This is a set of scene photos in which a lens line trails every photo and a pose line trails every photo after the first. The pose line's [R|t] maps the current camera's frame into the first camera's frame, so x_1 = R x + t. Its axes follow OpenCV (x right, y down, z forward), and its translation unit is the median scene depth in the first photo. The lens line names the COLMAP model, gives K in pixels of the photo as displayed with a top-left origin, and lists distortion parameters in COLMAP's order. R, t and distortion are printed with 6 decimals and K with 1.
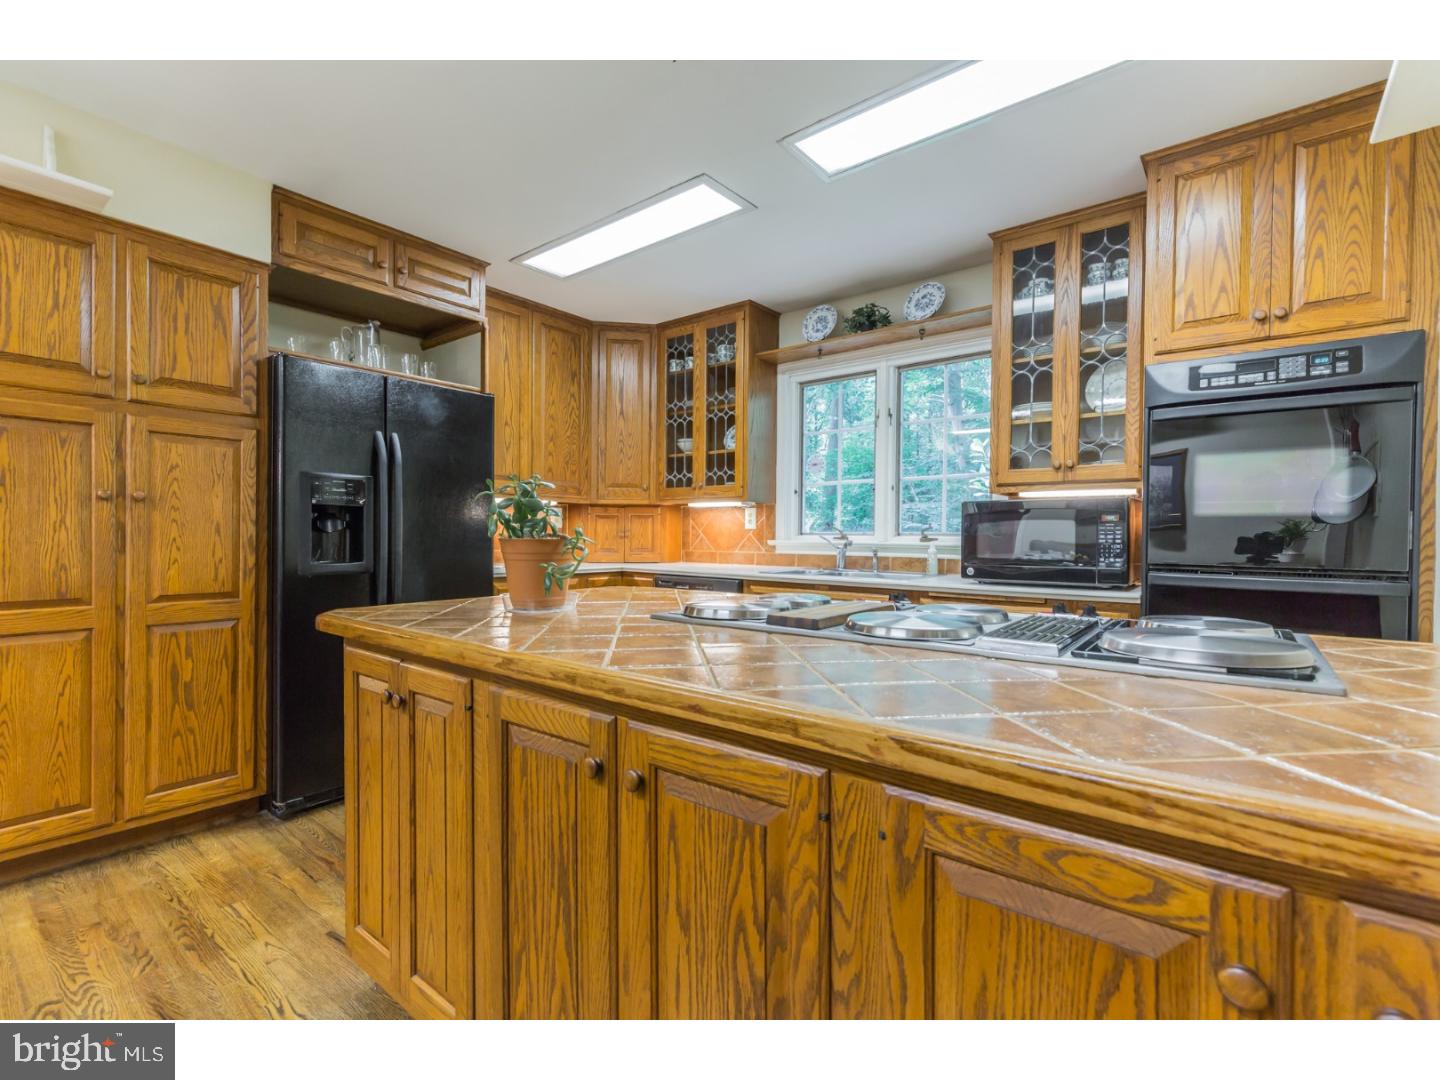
lens RADIAL K [[658.8, 0, 722.8], [0, 658.8, 542.1], [0, 0, 1]] dist [0.003313, 0.000437]
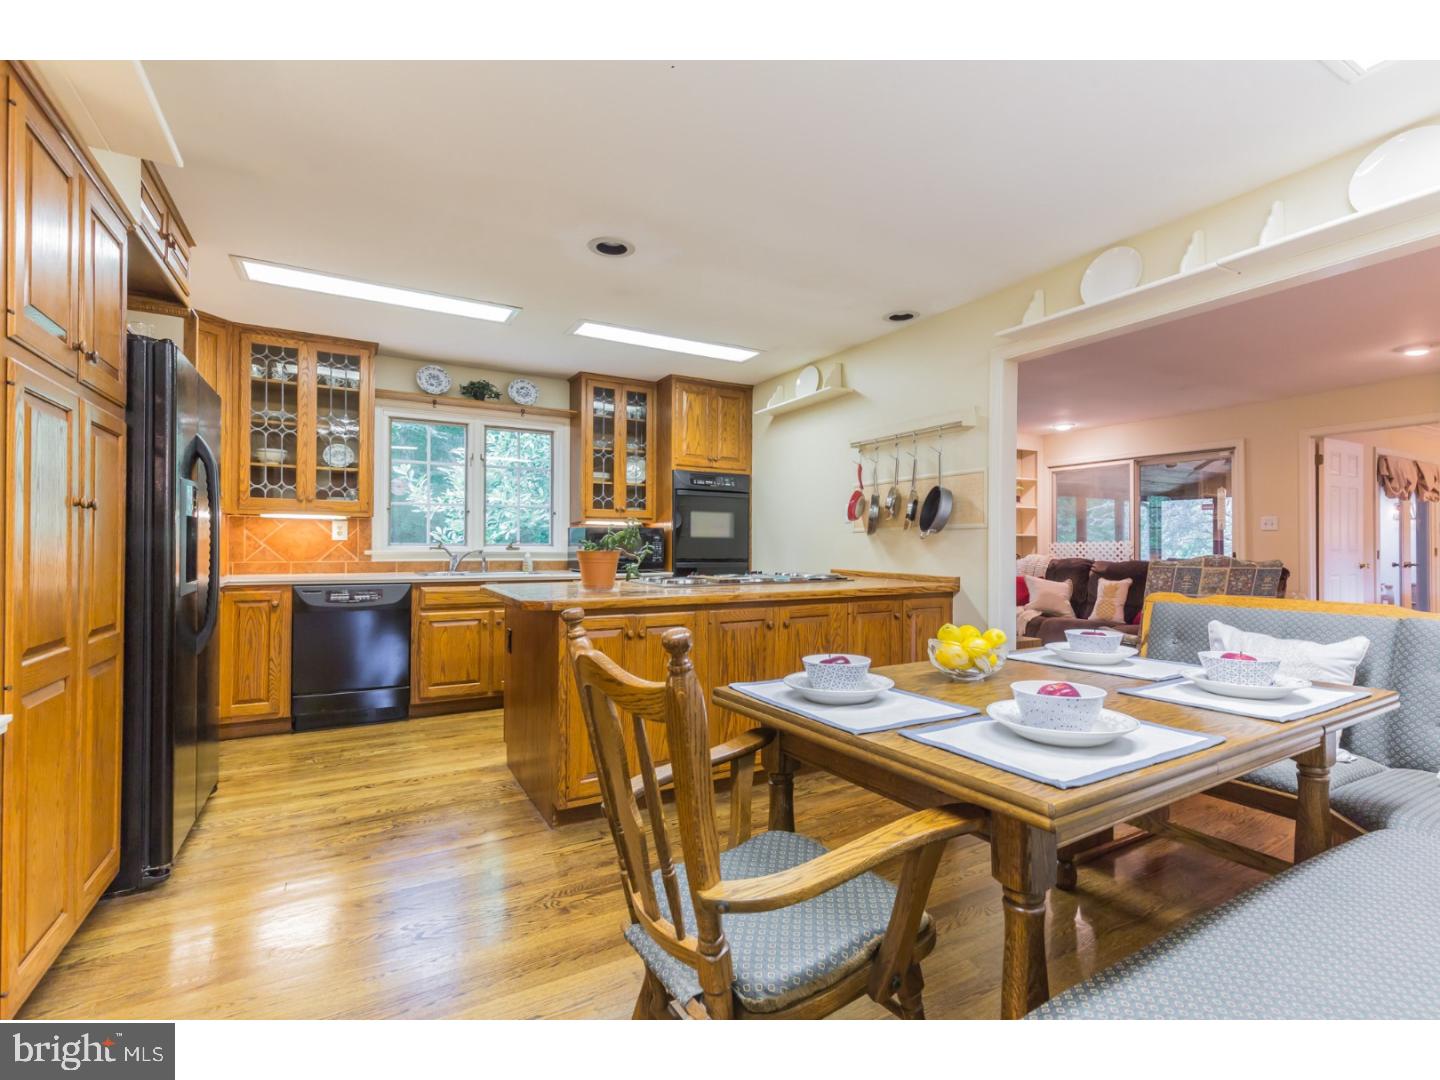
lens RADIAL K [[658.8, 0, 709.6], [0, 658.8, 541.3], [0, 0, 1]] dist [0.003313, 0.000437]
pose [[0.391003, -0.000999, 0.920389, -0.746165], [0.008385, 0.999962, -0.002477, -0.010741], [-0.920351, 0.008686, 0.390997, 0.012534]]
